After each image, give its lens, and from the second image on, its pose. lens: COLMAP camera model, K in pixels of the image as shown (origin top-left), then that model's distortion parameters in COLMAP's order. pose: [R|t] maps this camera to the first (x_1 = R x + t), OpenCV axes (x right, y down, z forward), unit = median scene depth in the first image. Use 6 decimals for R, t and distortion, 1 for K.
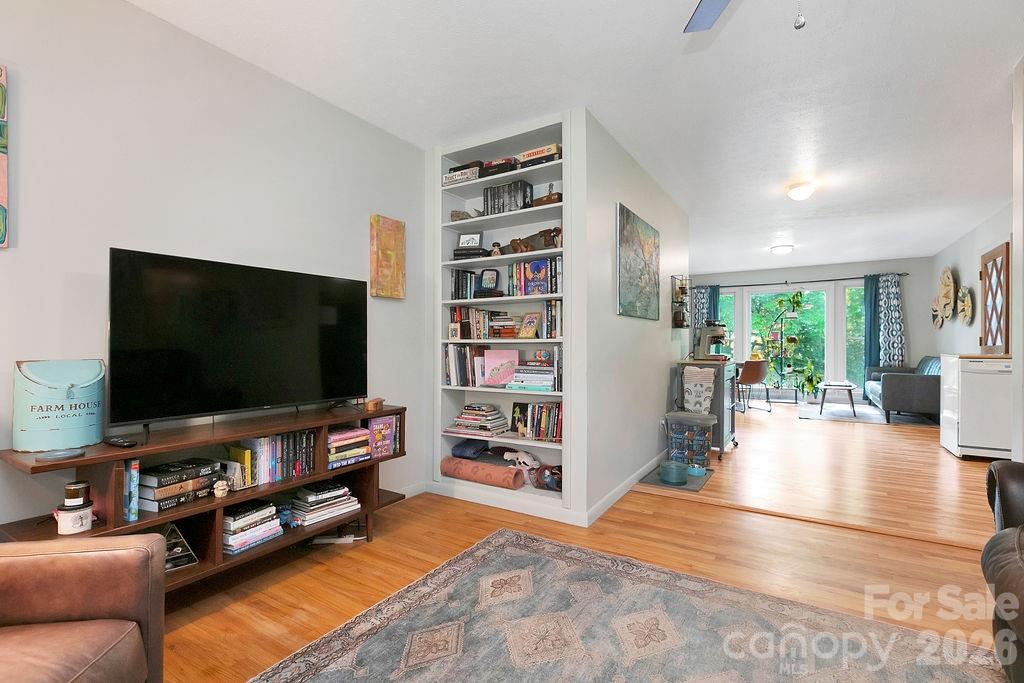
lens RADIAL K [[466.6, 0, 515.3], [0, 466.6, 347.8], [0, 0, 1]] dist [0.010406, 0.000750]
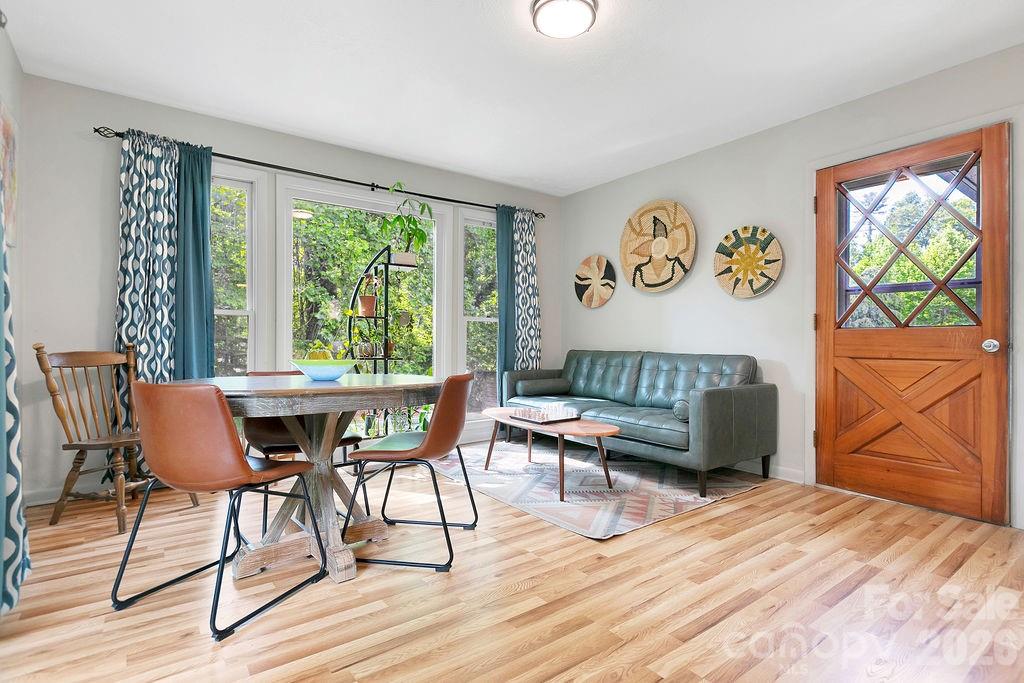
lens RADIAL K [[503.0, 0, 516.0], [0, 503.0, 339.4], [0, 0, 1]] dist [-0.001955, 0.000158]
pose [[0.356458, 0.004022, 0.934303, 0.529792], [0.005022, 0.999968, -0.006220, 0.017504], [-0.934298, 0.006909, 0.356427, 1.979582]]
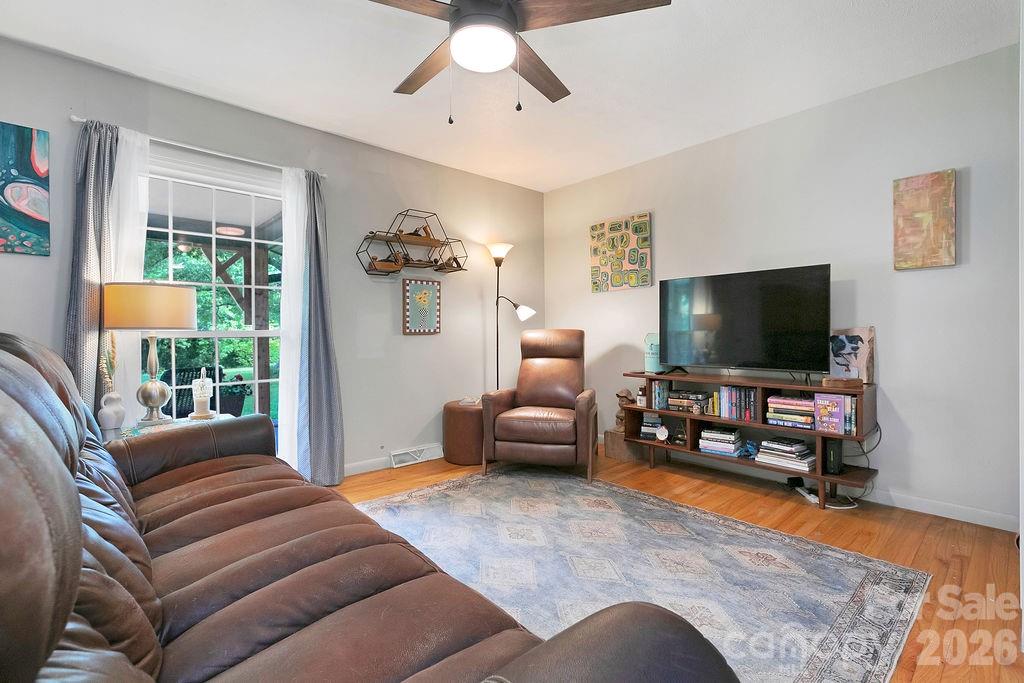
lens RADIAL K [[454.6, 0, 512.0], [0, 454.6, 341.5], [0, 0, 1]] dist [0.000352, 0.000289]
pose [[-0.264797, 0.026196, -0.963948, 0.723335], [0.001762, 0.999642, 0.026683, 0.003419], [0.964303, 0.005367, -0.264748, 0.494585]]
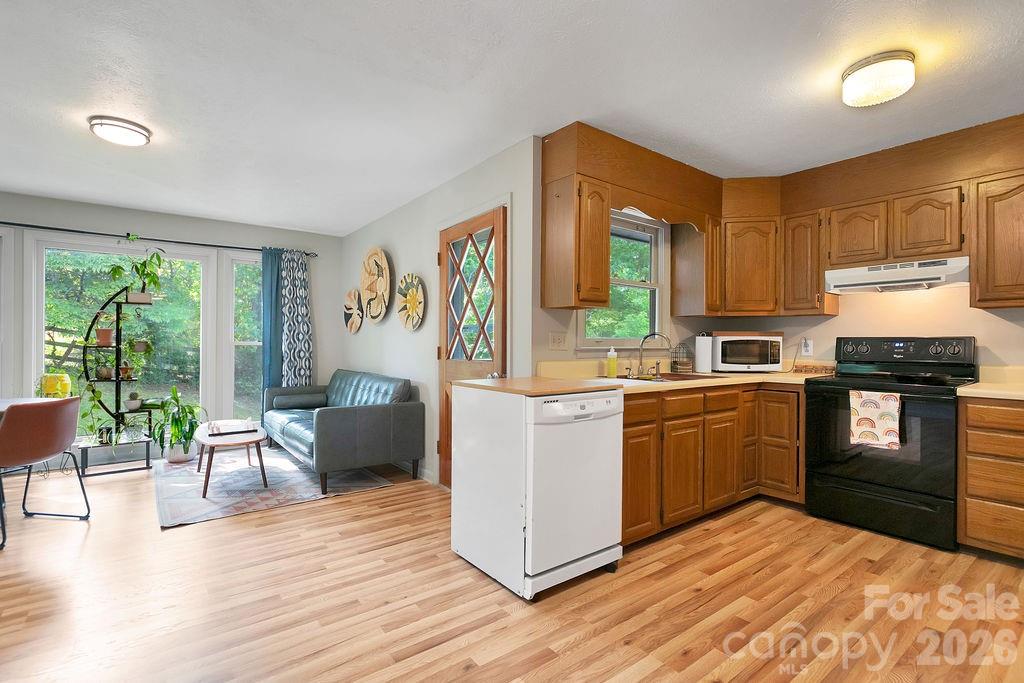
lens RADIAL K [[478.1, 0, 517.2], [0, 478.1, 340.9], [0, 0, 1]] dist [-0.000756, -0.000446]
pose [[0.347104, 0.009728, 0.937776, 0.639935], [0.004238, 0.999920, -0.011941, -0.039197], [-0.937817, 0.008119, 0.347035, 1.136952]]
